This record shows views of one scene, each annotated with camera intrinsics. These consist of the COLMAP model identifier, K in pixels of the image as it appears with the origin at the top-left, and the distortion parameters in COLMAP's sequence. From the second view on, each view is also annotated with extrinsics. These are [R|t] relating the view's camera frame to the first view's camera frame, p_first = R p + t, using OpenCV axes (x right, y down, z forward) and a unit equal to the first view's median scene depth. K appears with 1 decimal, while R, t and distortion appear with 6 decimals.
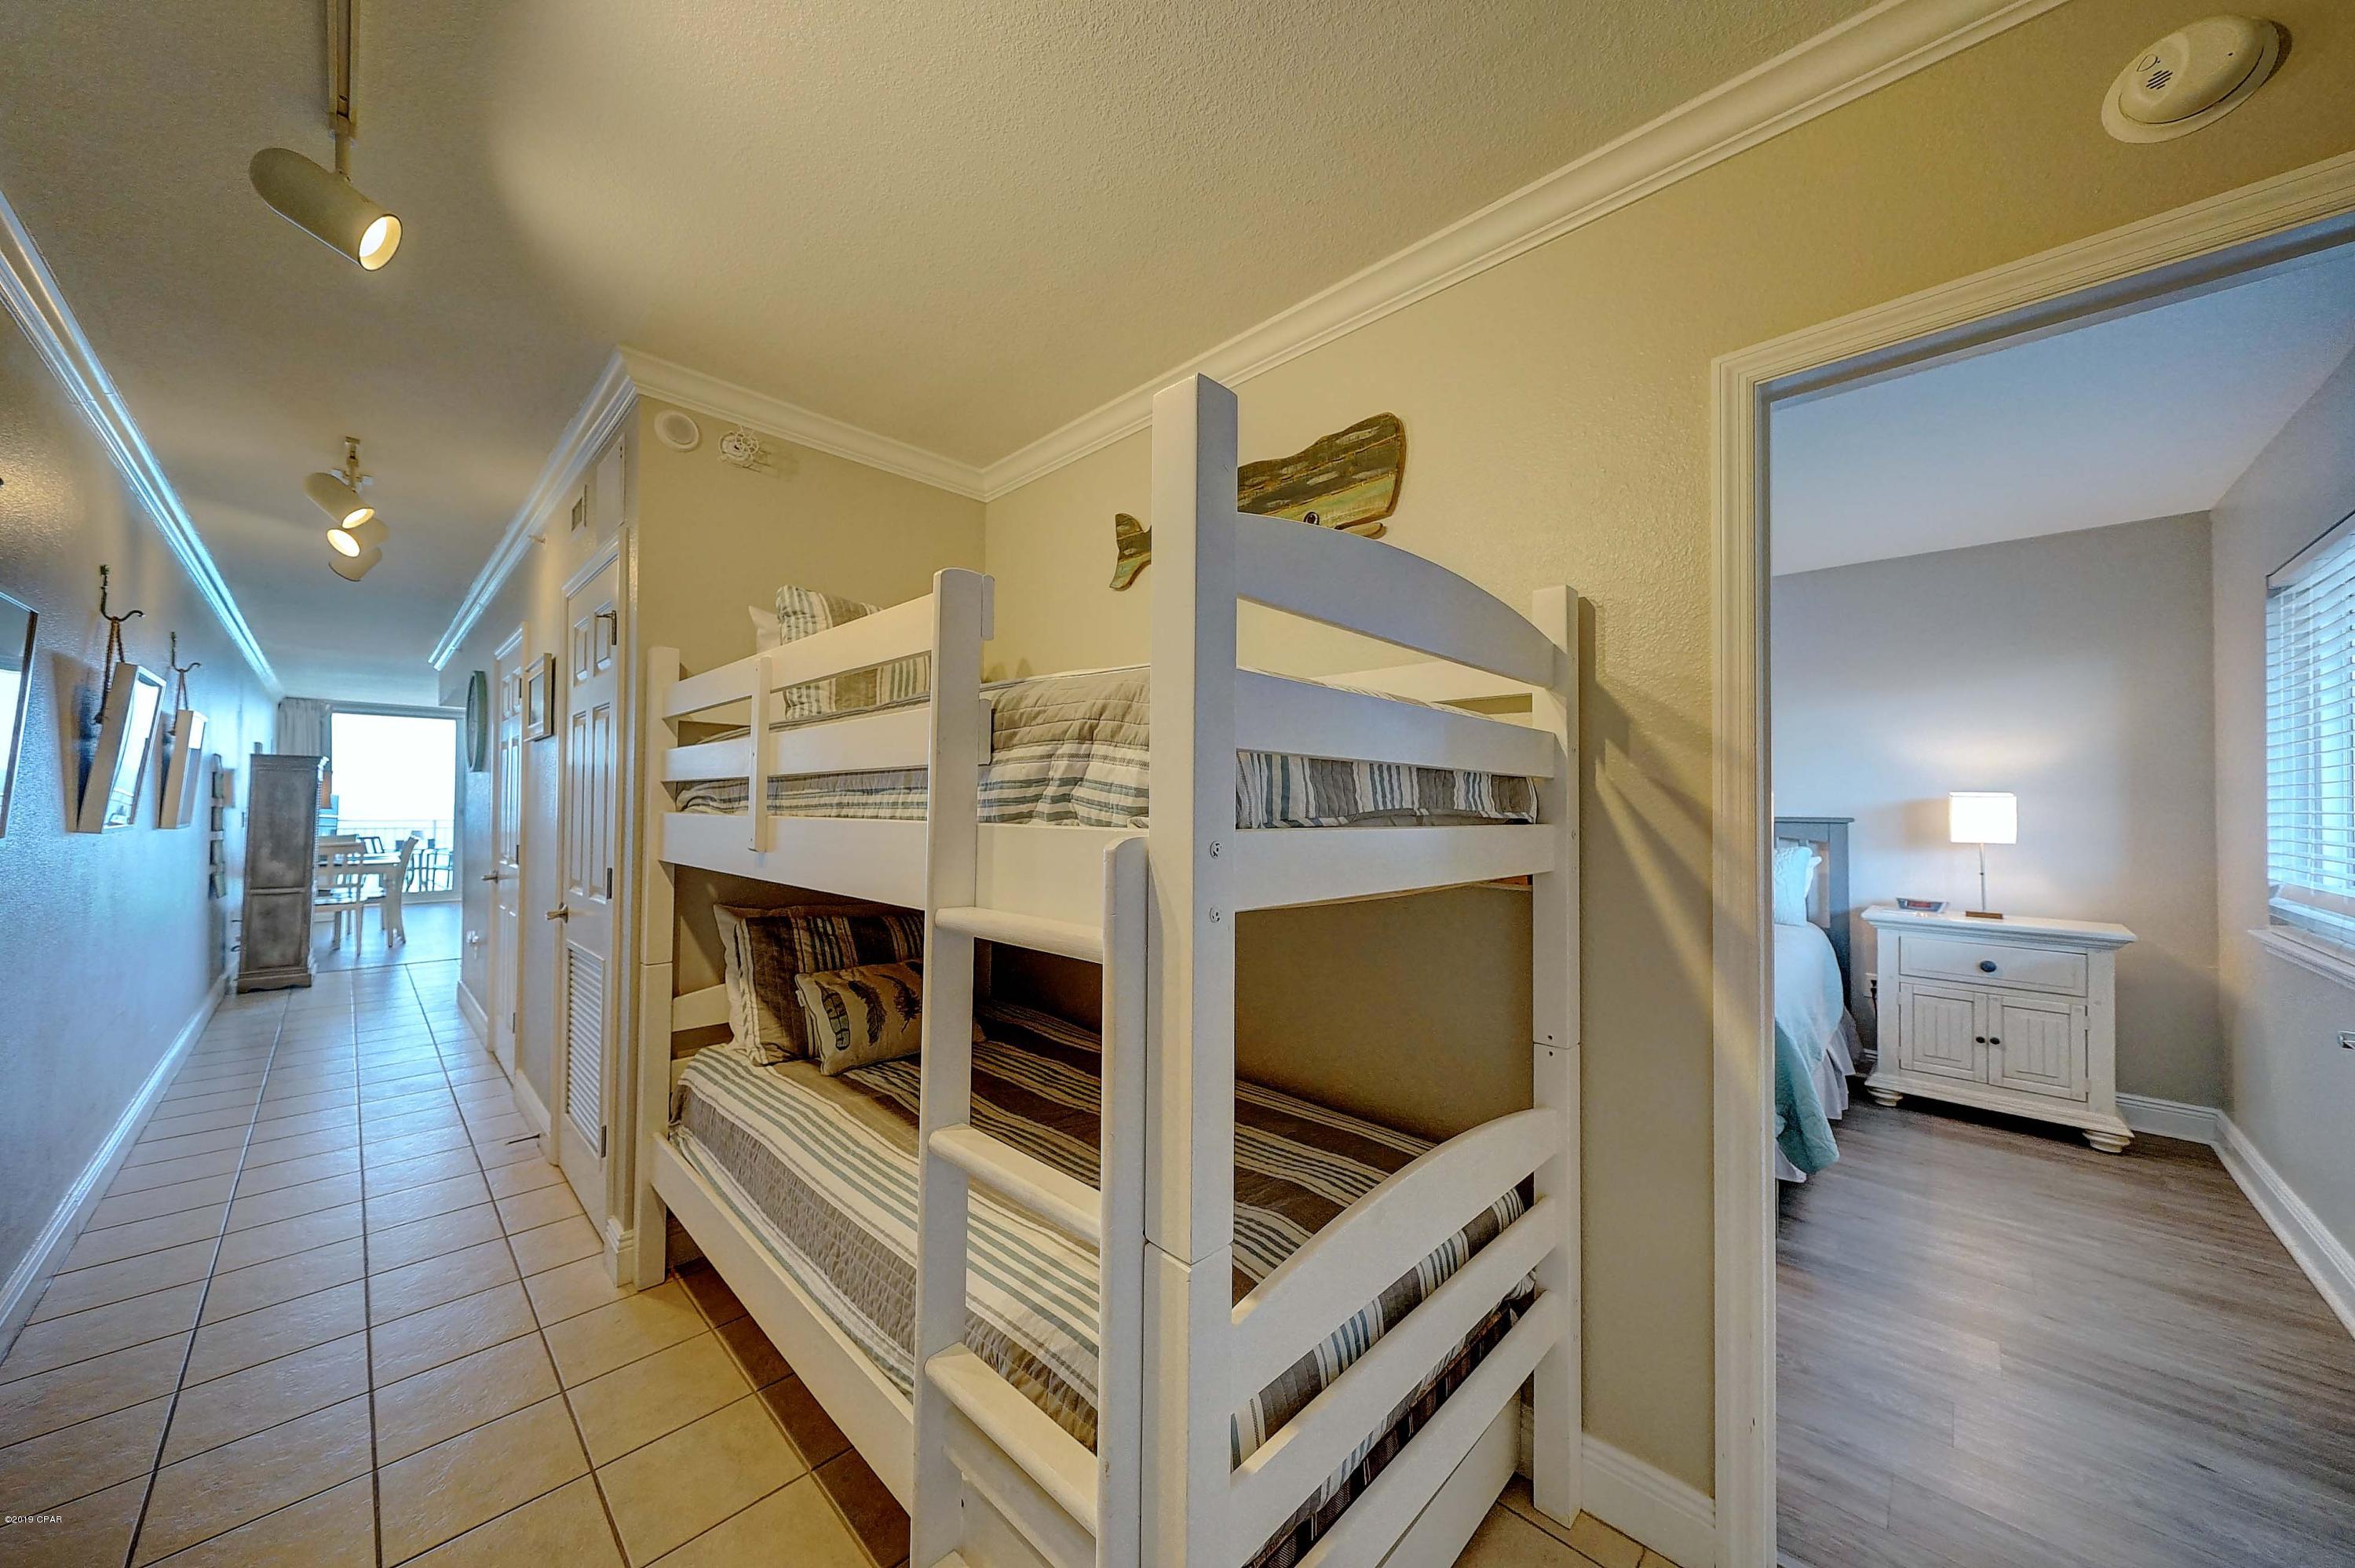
lens RADIAL K [[824.0, 0, 1154.3], [0, 824.0, 780.5], [0, 0, 1]] dist [0.006378, -0.000070]
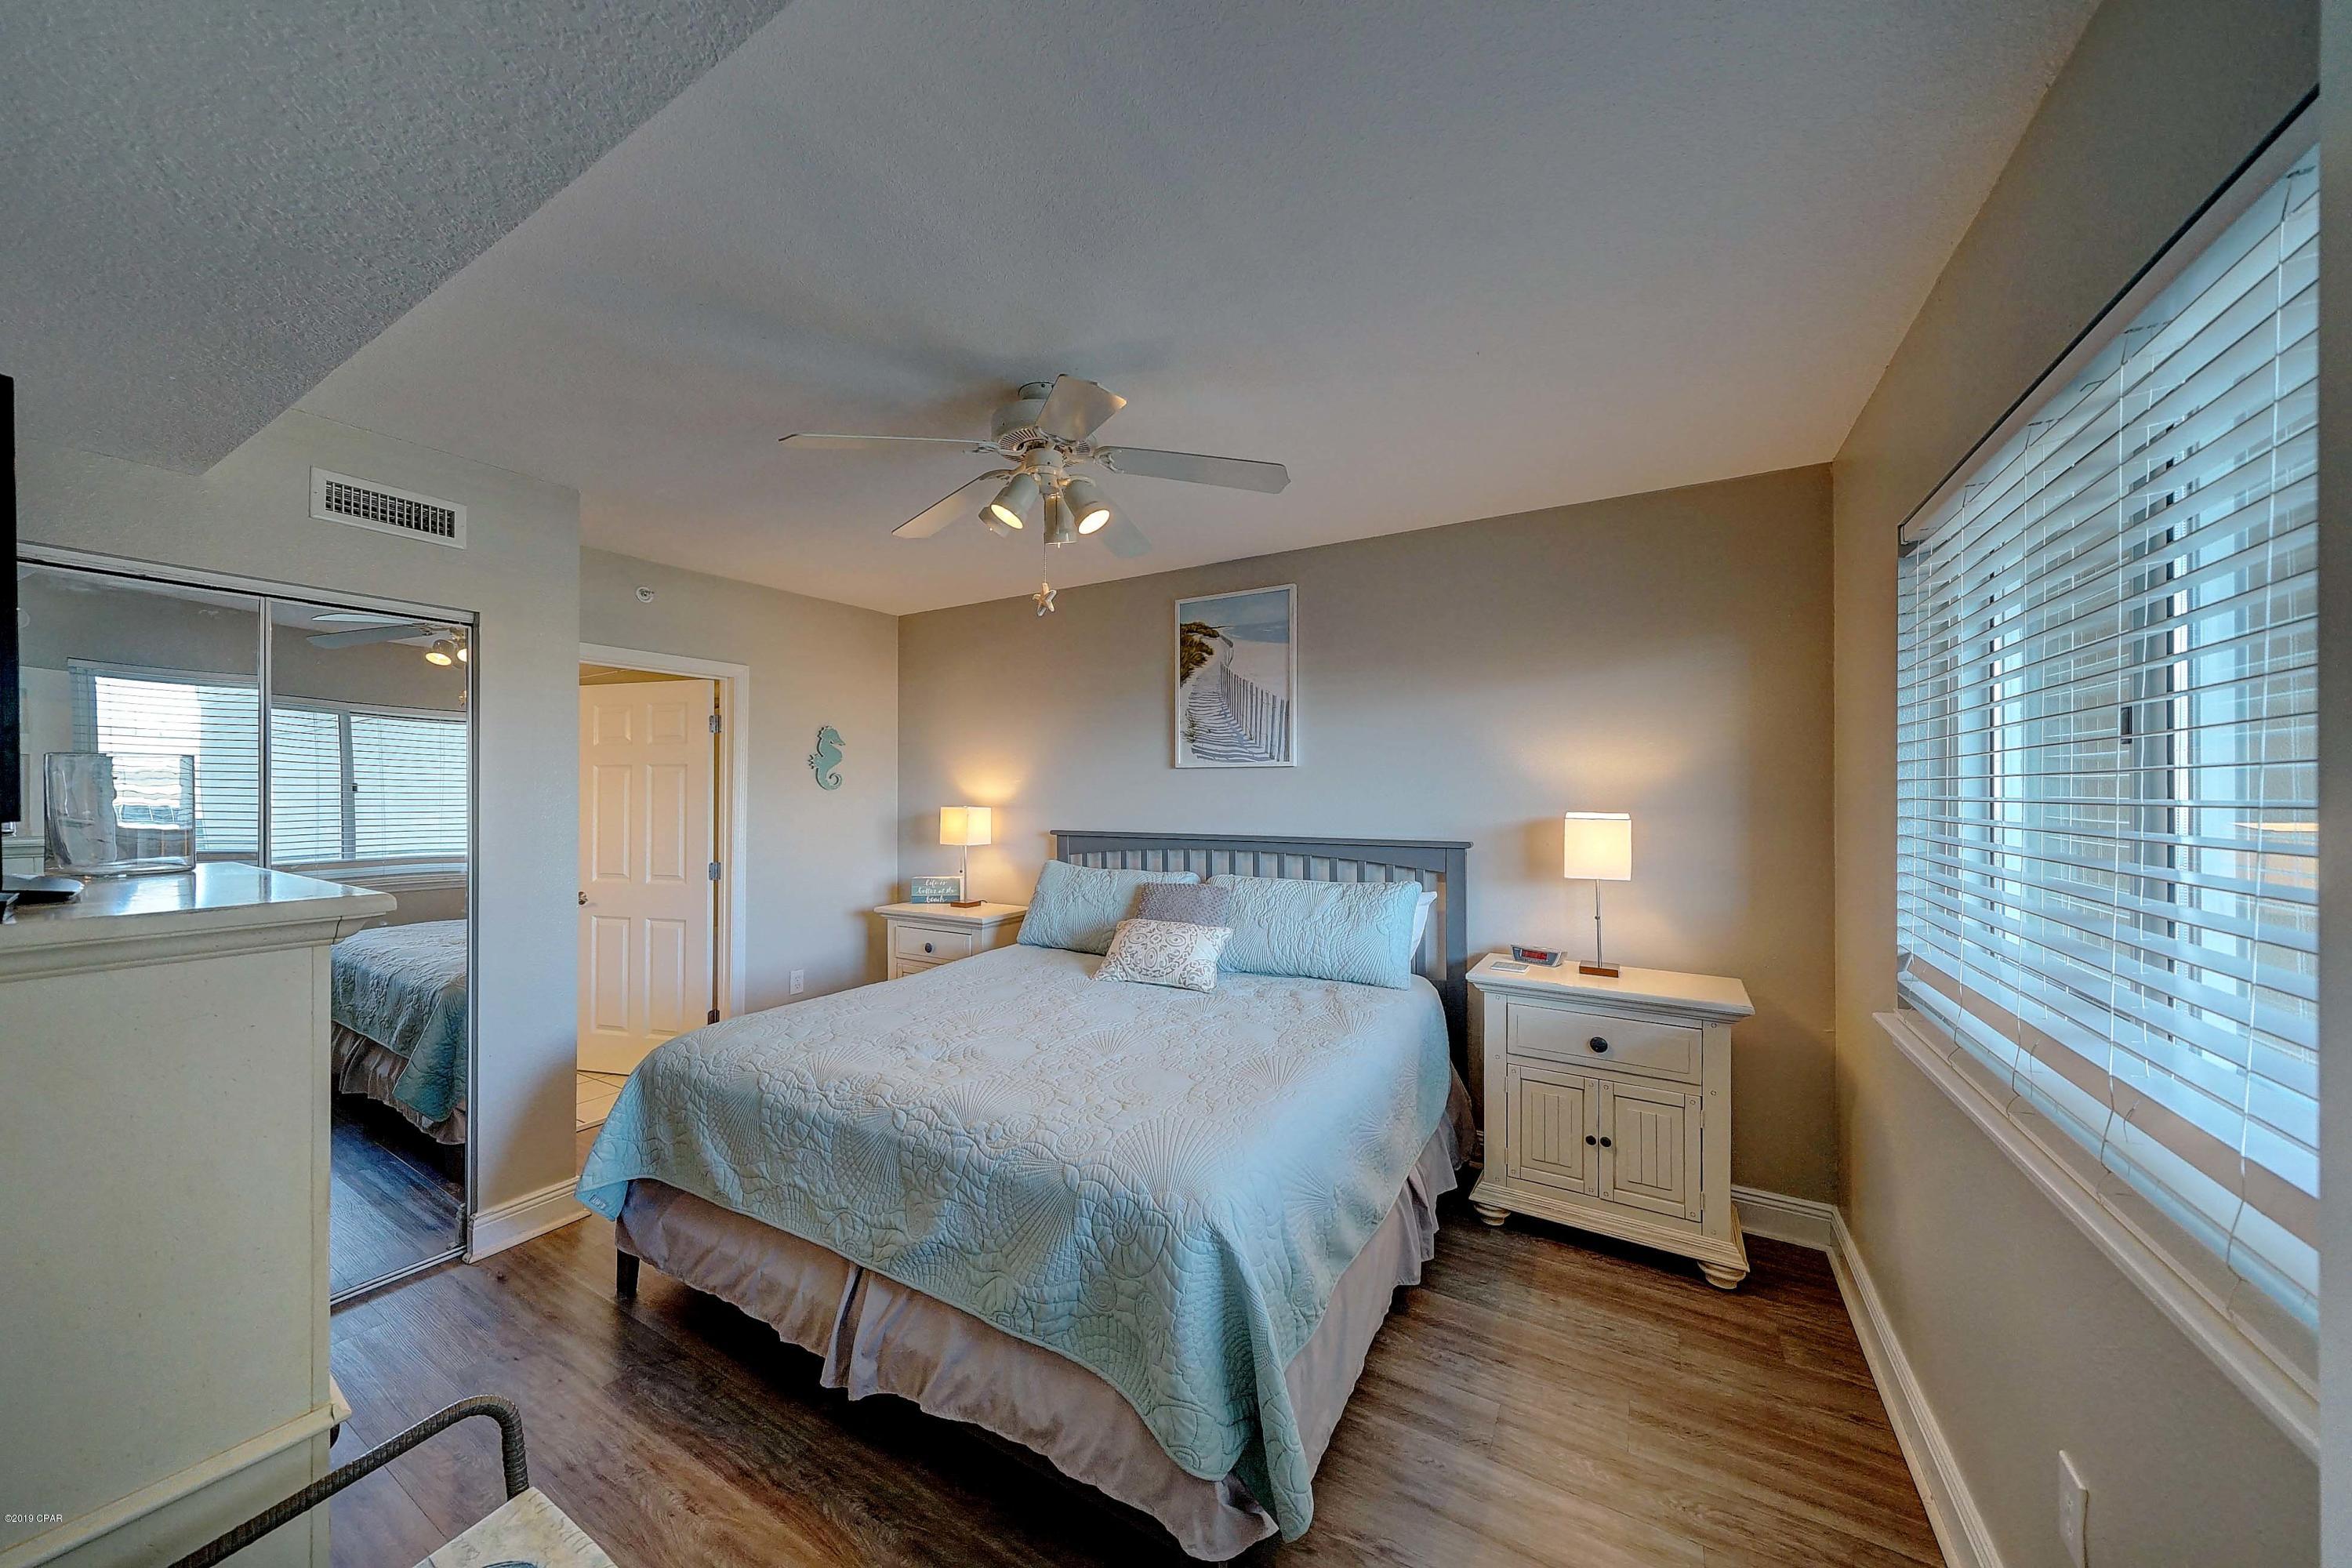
lens RADIAL K [[823.1, 0, 1152.8], [0, 823.1, 780.5], [0, 0, 1]] dist [0.006378, -0.000070]
pose [[0.973140, -0.005404, 0.230150, 0.443602], [0.002536, 0.999915, 0.012756, -0.029484], [-0.230199, -0.011829, 0.973072, 0.368644]]
